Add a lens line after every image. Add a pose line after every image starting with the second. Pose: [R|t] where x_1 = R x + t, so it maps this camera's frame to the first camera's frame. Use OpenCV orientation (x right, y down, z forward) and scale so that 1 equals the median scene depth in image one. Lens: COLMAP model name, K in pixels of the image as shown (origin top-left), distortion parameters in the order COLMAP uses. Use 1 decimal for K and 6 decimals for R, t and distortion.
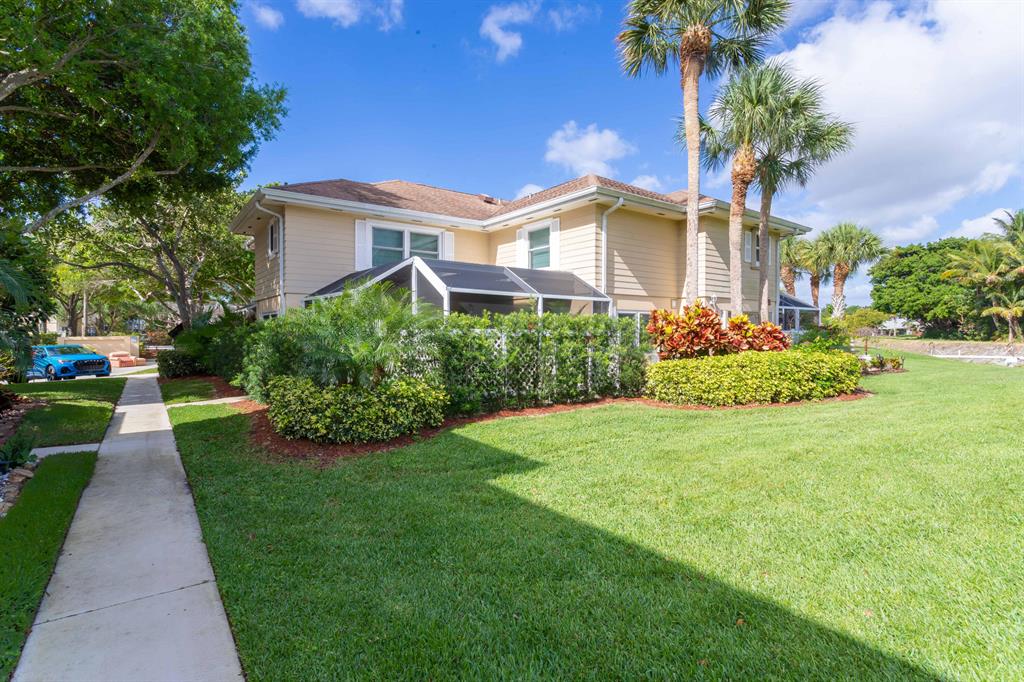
lens RADIAL K [[496.7, 0, 510.9], [0, 496.7, 337.7], [0, 0, 1]] dist [-0.001464, 0.000008]
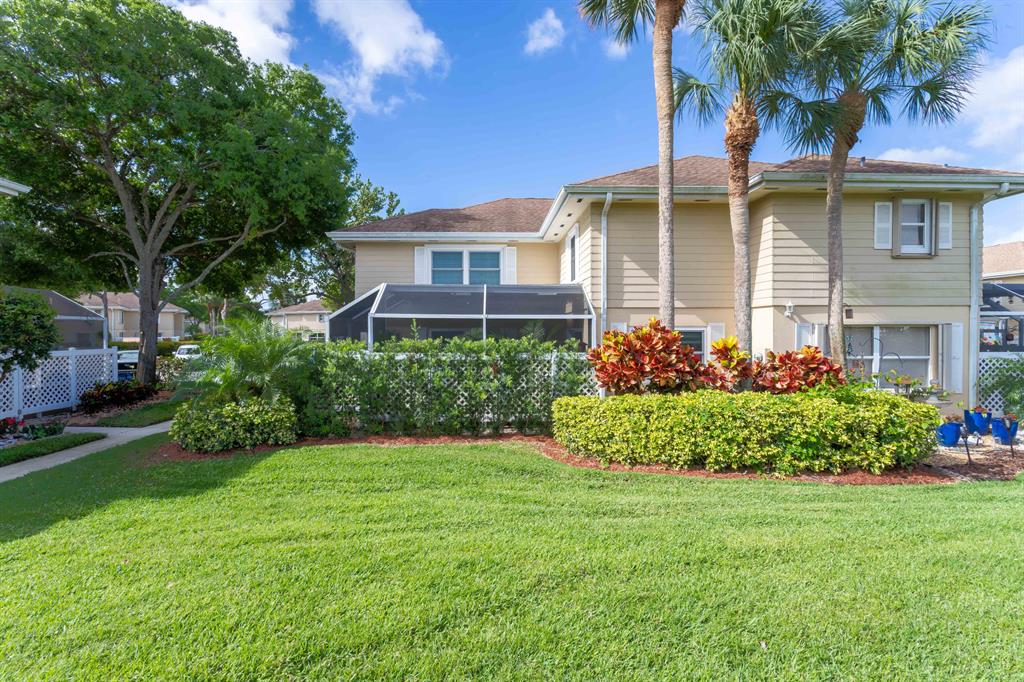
lens RADIAL K [[496.7, 0, 509.5], [0, 496.7, 339.9], [0, 0, 1]] dist [-0.001464, 0.000008]
pose [[0.827448, 0.007146, -0.561496, 0.512892], [-0.004378, 0.999971, 0.006274, -0.038244], [0.561525, -0.002734, 0.827455, 0.203813]]
